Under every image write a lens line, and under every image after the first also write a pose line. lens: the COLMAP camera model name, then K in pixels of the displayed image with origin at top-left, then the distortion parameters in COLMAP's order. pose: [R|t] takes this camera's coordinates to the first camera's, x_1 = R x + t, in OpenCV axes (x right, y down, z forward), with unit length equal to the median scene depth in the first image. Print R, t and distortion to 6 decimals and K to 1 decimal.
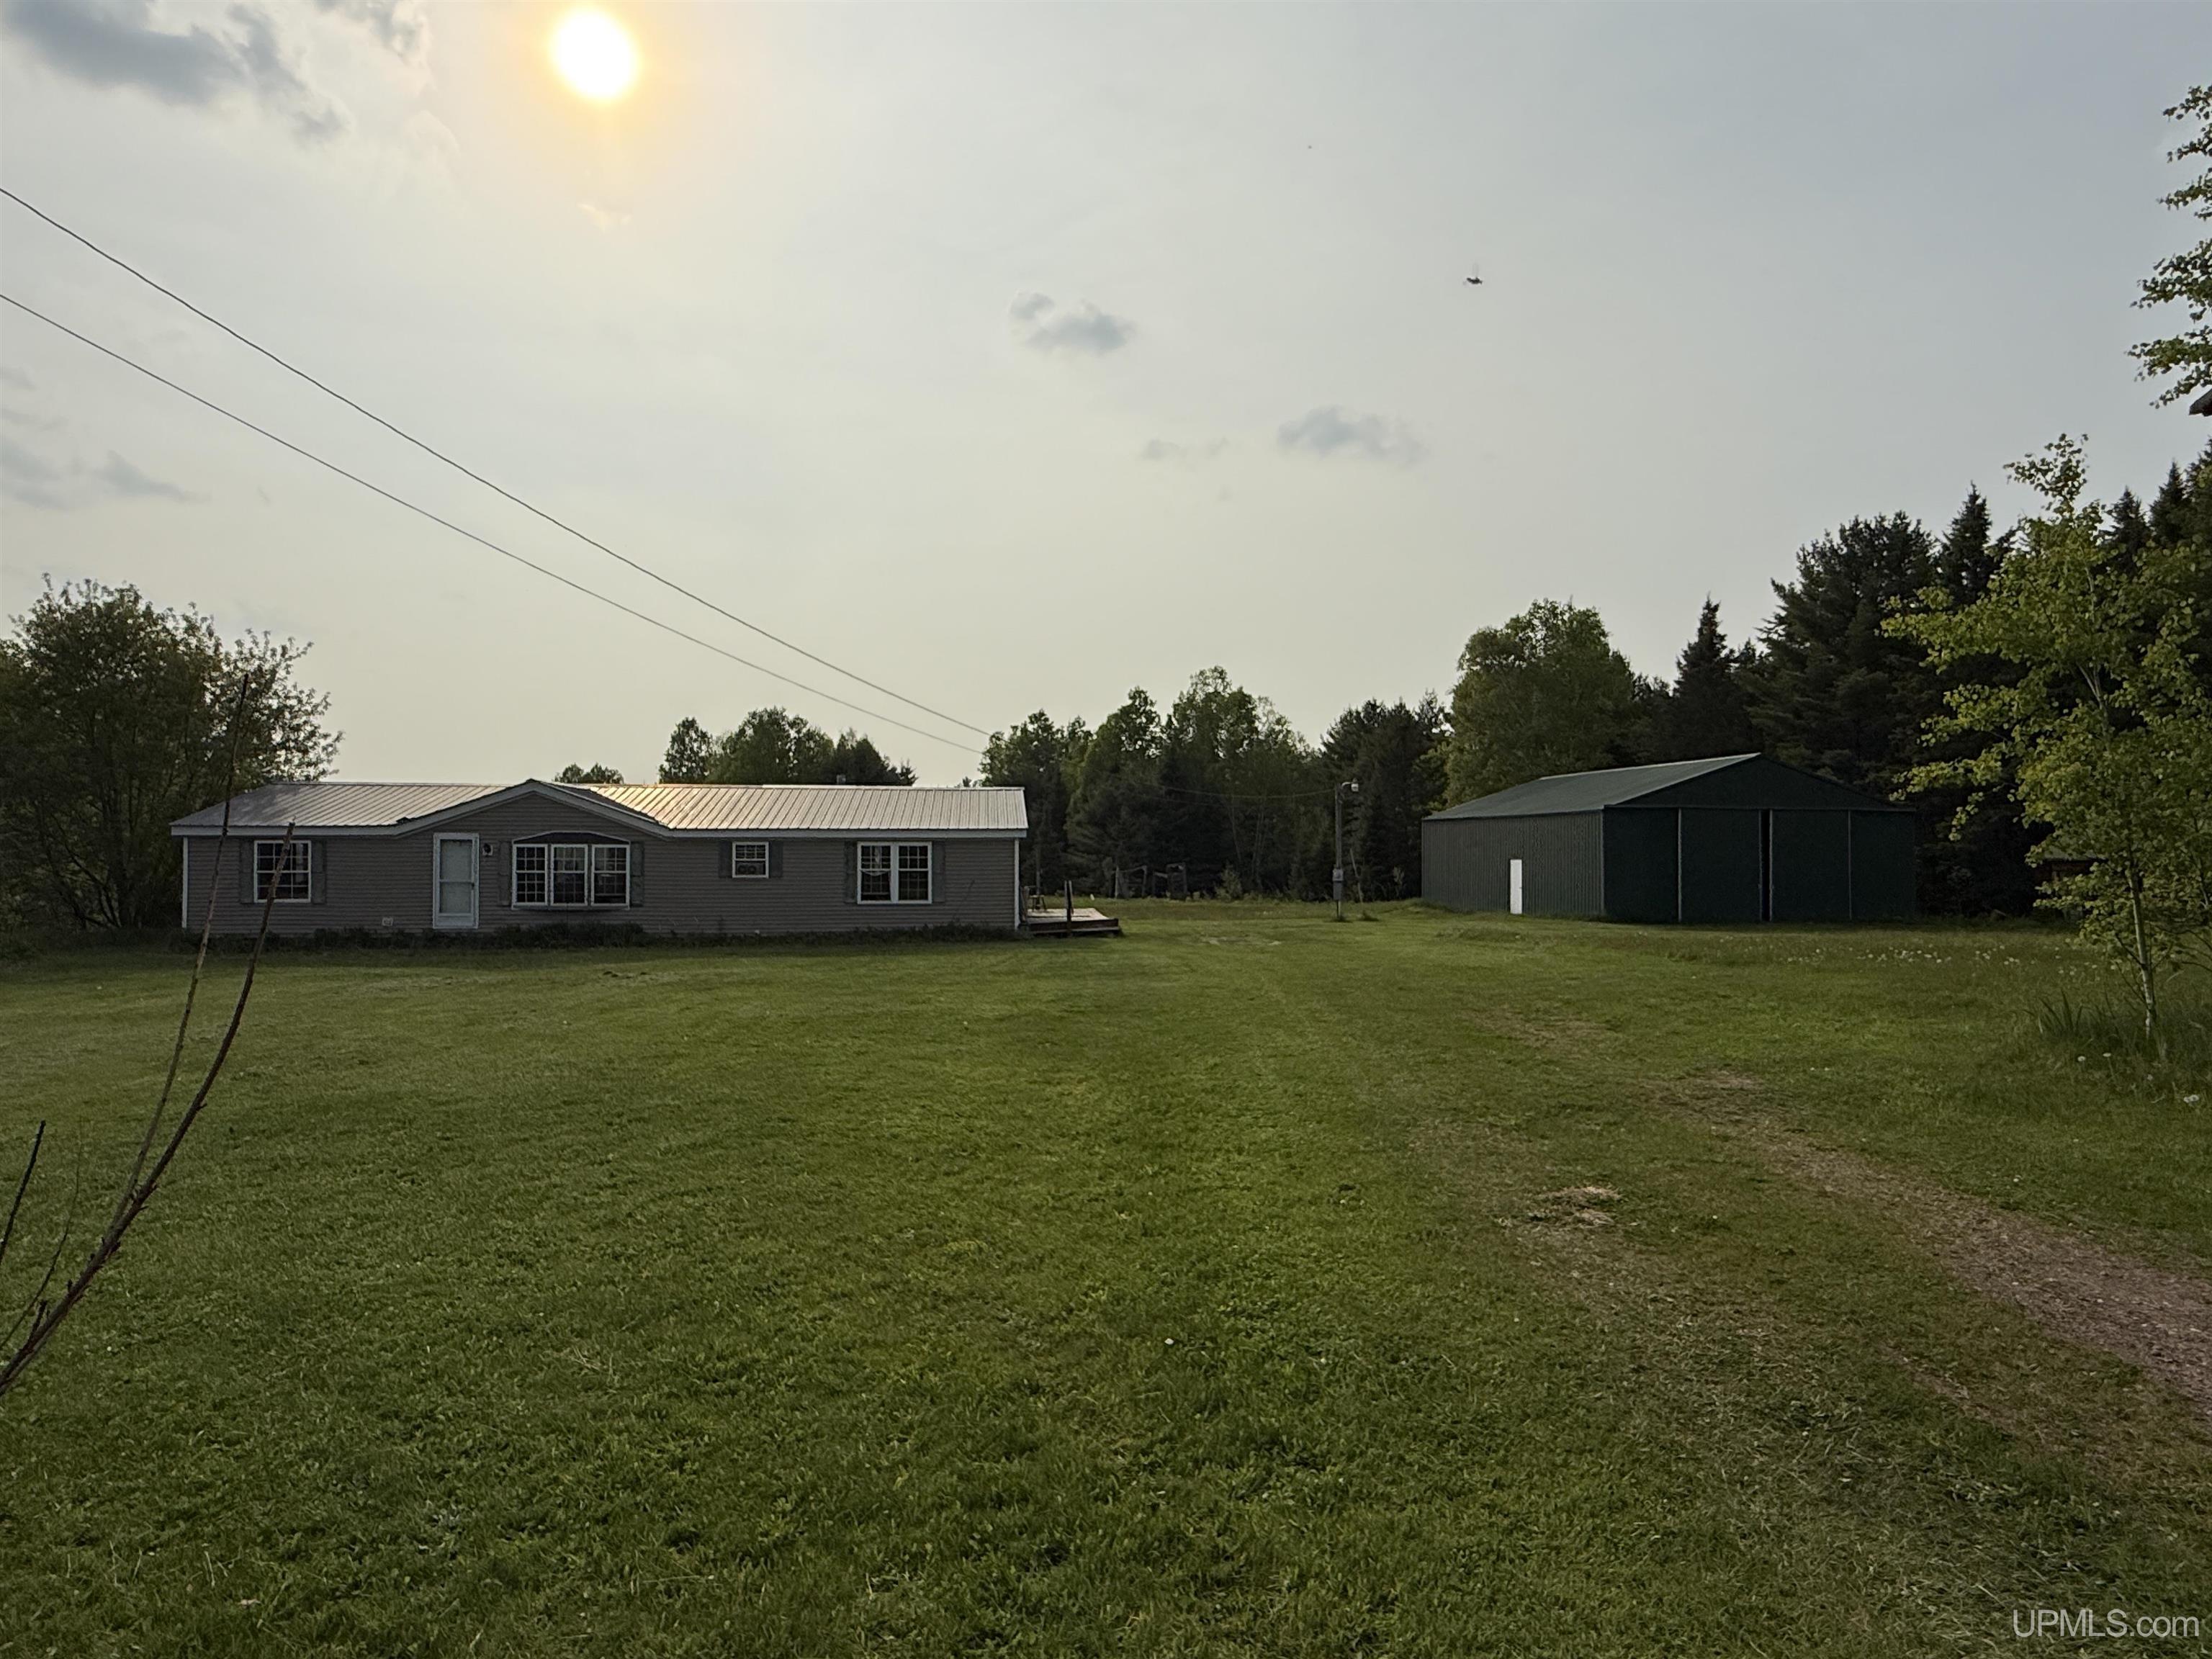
lens RADIAL K [[1305.9, 0, 1100.3], [0, 1305.9, 804.4], [0, 0, 1]] dist [0.005710, 0.001931]
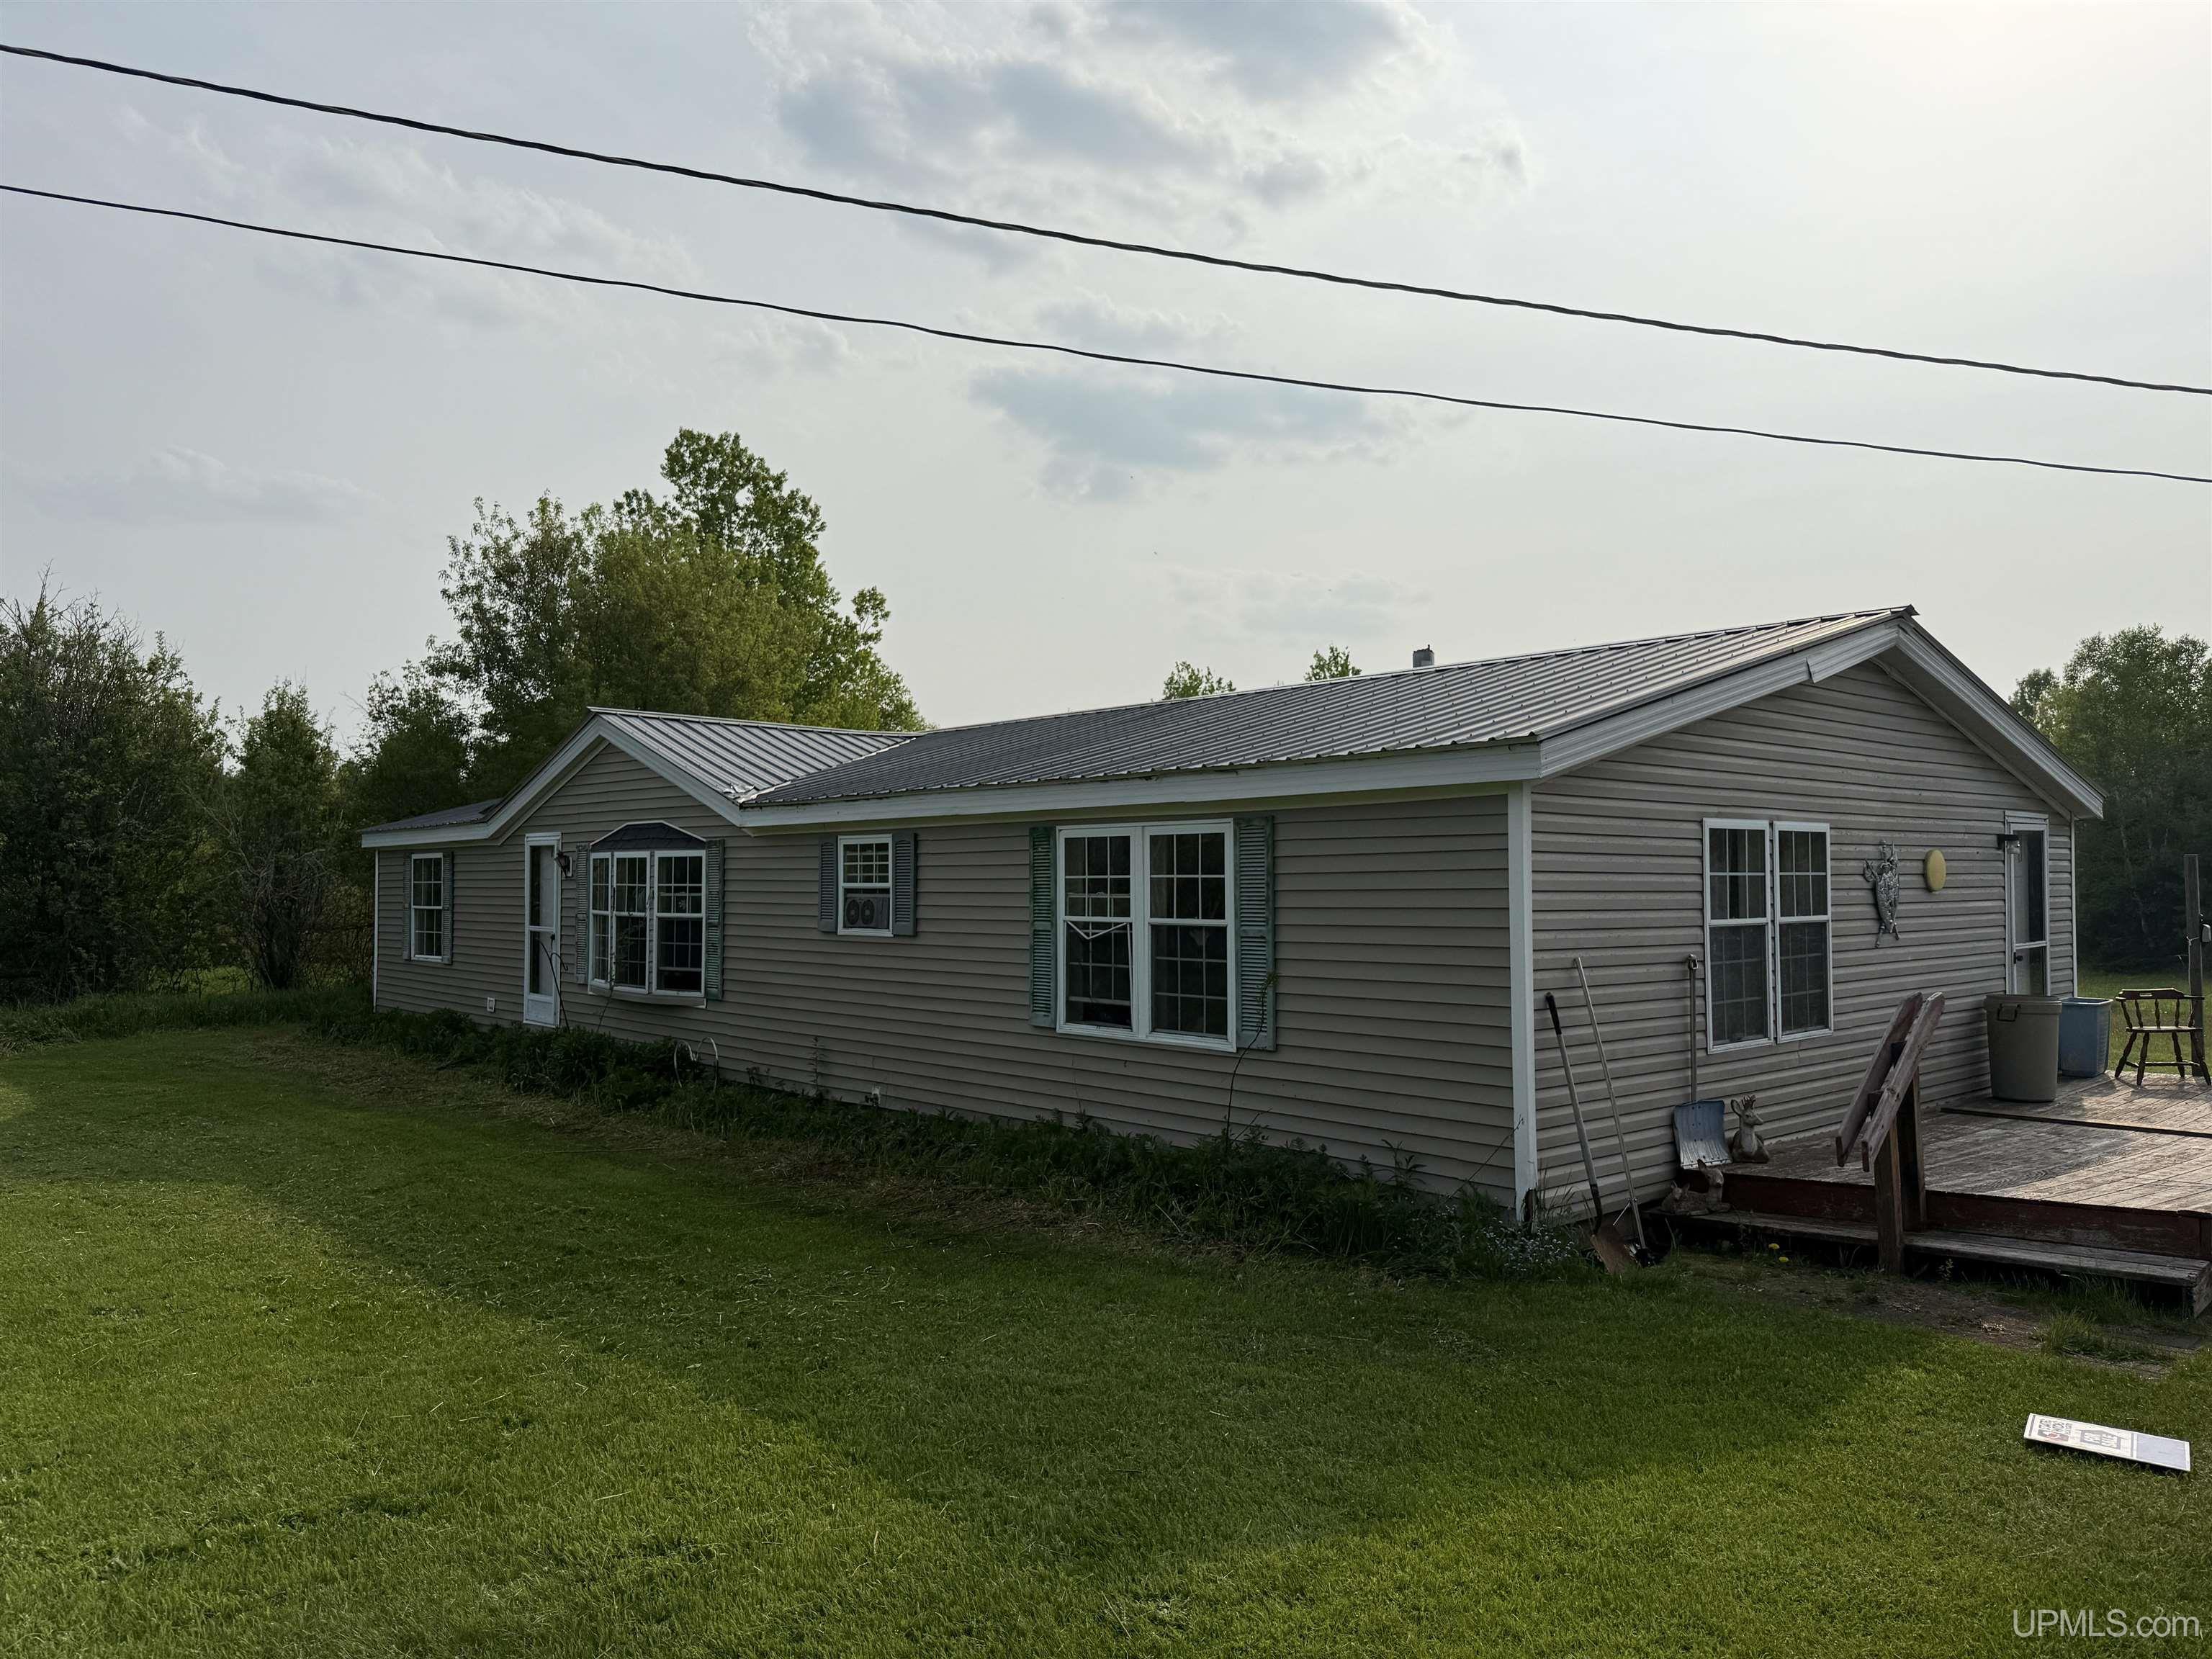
lens RADIAL K [[1509.6, 0, 1106.0], [0, 1509.6, 829.5], [0, 0, 1]] dist [0.106075, -0.001210]
pose [[0.619887, -0.028649, -0.784168, 0.086449], [0.035907, 0.999322, -0.008125, 0.029770], [0.783869, -0.023120, 0.620495, 0.720195]]
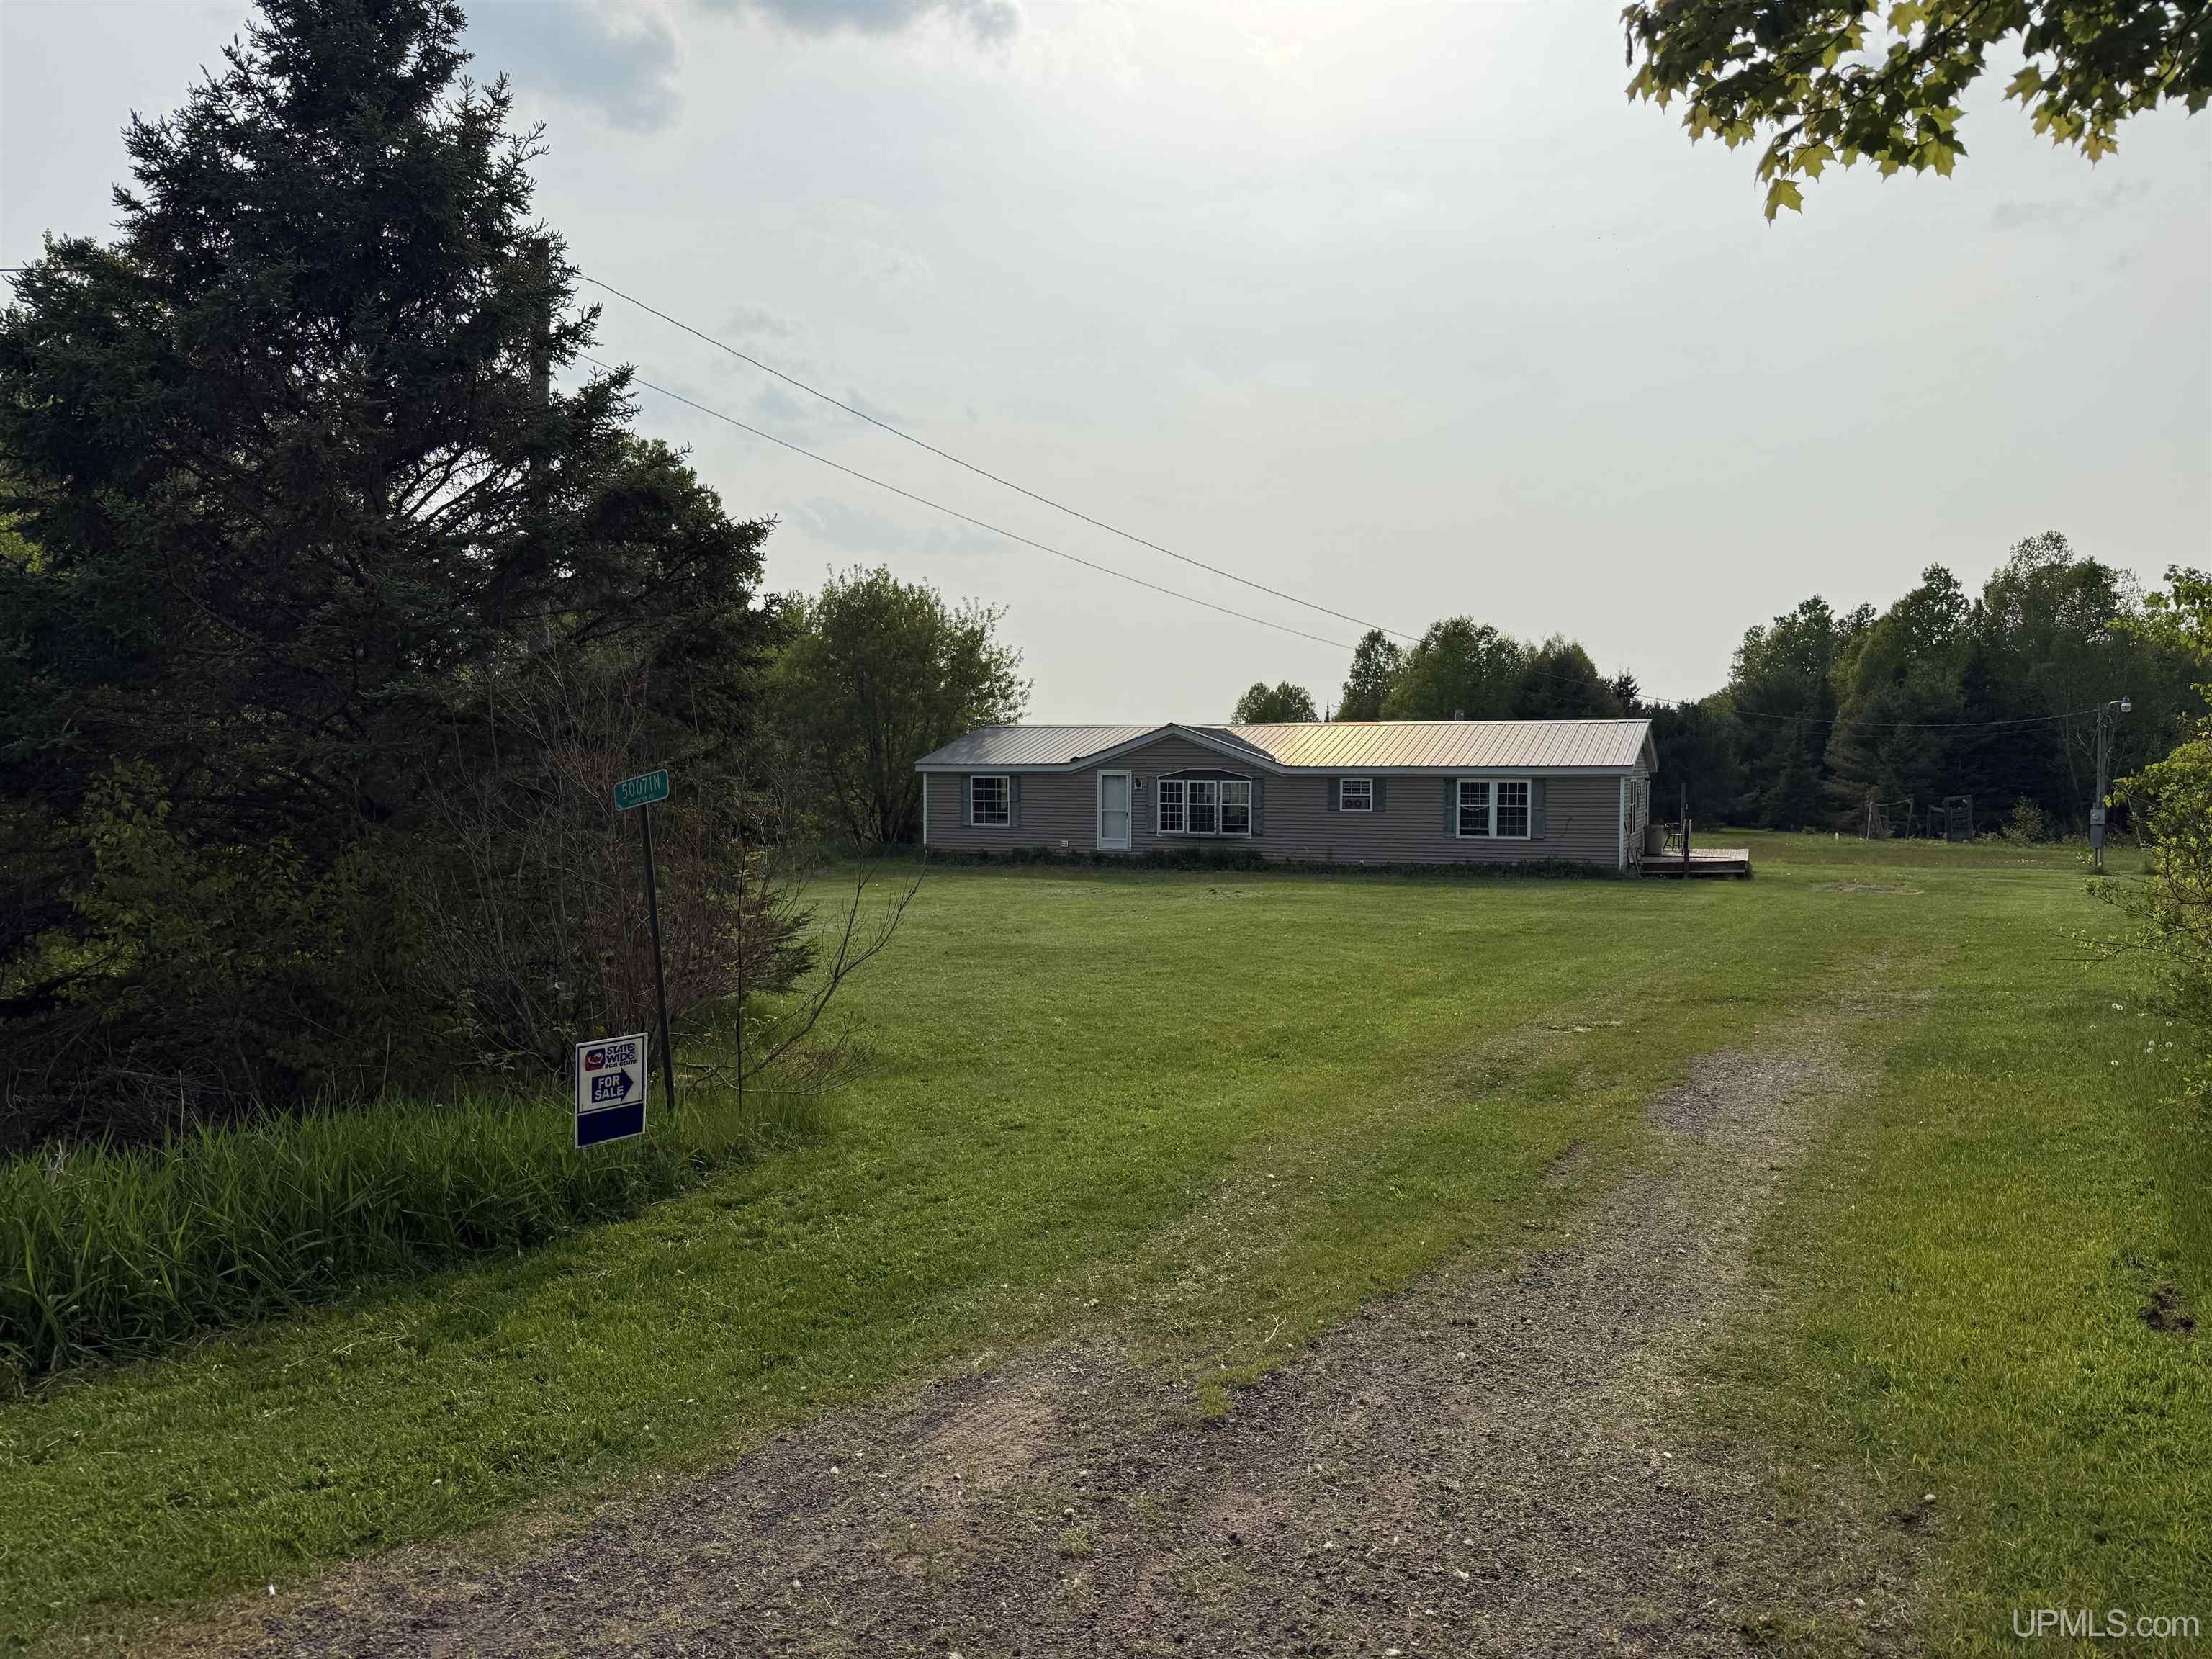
lens RADIAL K [[1509.6, 0, 1106.0], [0, 1509.6, 829.5], [0, 0, 1]] dist [0.106075, -0.001210]
pose [[0.881955, 0.020884, -0.470871, 0.124349], [0.013475, 0.997492, 0.069479, -0.016749], [0.471142, -0.067622, 0.879462, -0.176185]]
